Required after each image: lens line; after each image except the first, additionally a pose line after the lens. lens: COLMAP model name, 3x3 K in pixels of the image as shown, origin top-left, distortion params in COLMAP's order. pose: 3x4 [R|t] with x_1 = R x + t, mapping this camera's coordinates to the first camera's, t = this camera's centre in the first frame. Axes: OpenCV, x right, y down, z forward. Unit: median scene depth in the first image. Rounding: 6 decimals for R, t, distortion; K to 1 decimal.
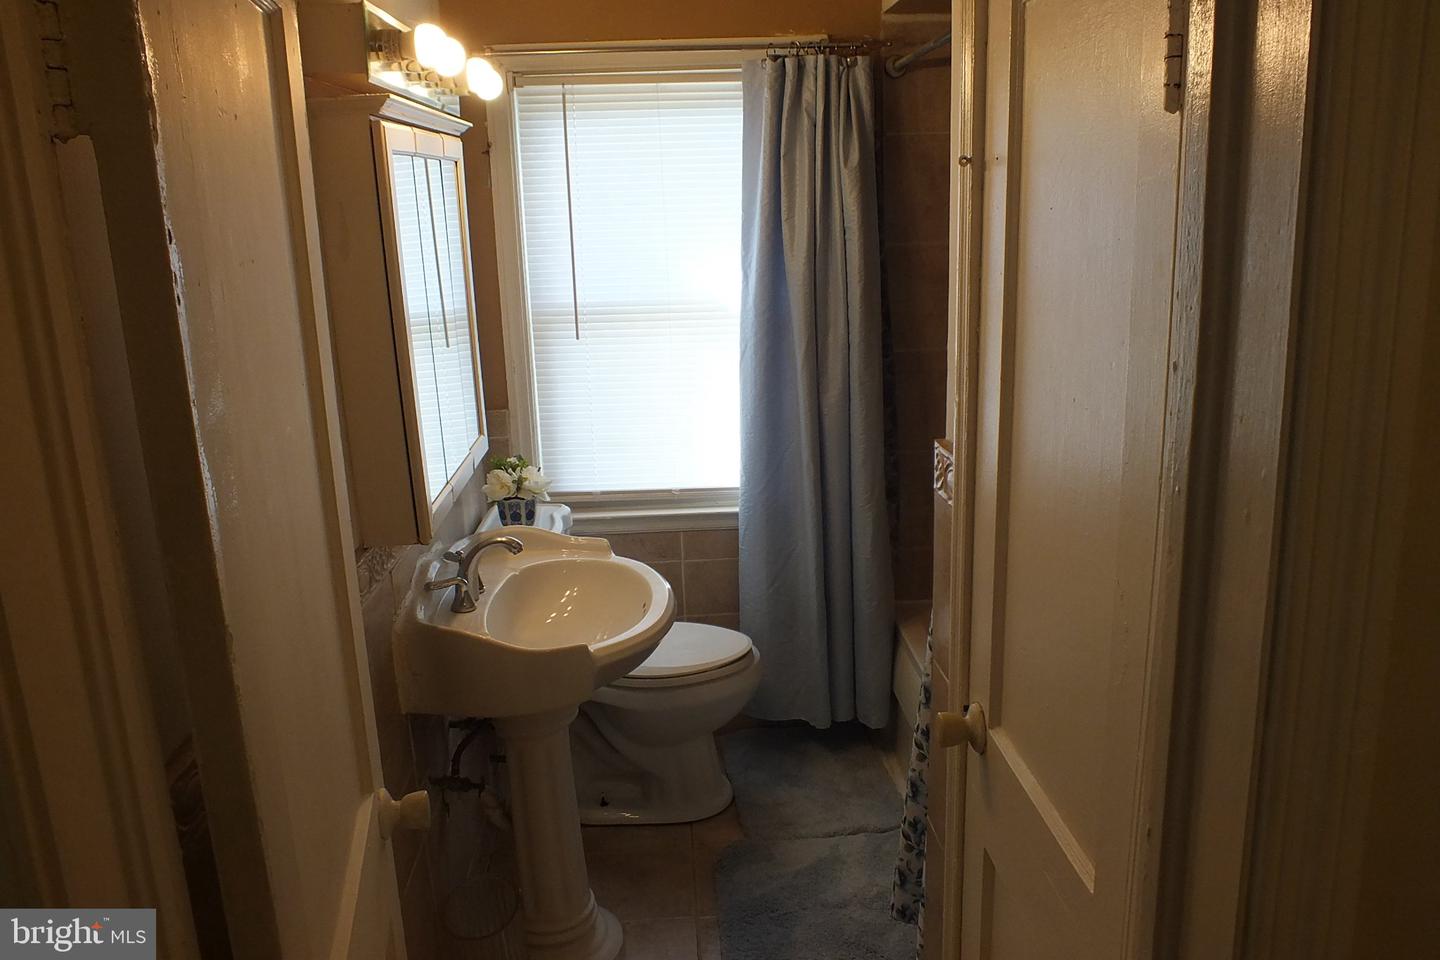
lens RADIAL K [[1137.1, 0, 780.0], [0, 1137.1, 480.1], [0, 0, 1]] dist [-0.094051, 0.006876]
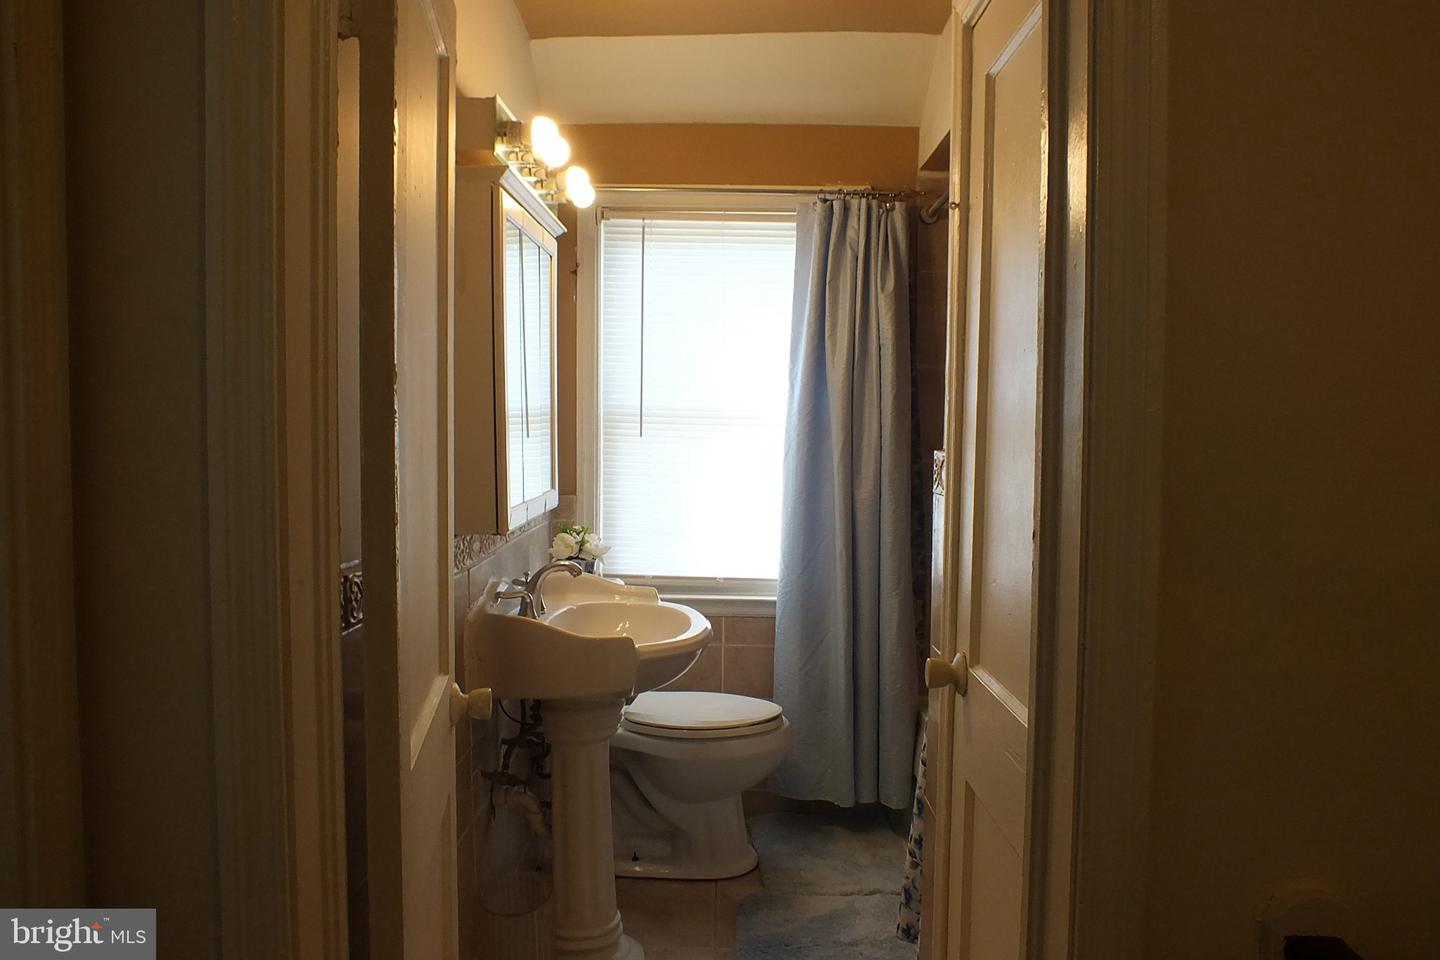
lens RADIAL K [[1137.1, 0, 780.0], [0, 1137.1, 480.1], [0, 0, 1]] dist [-0.094051, 0.006876]
pose [[0.997824, 0.037703, -0.054086, 0.023784], [-0.047478, 0.980112, -0.192683, 0.138711], [0.045745, 0.194831, 0.979769, -0.101988]]
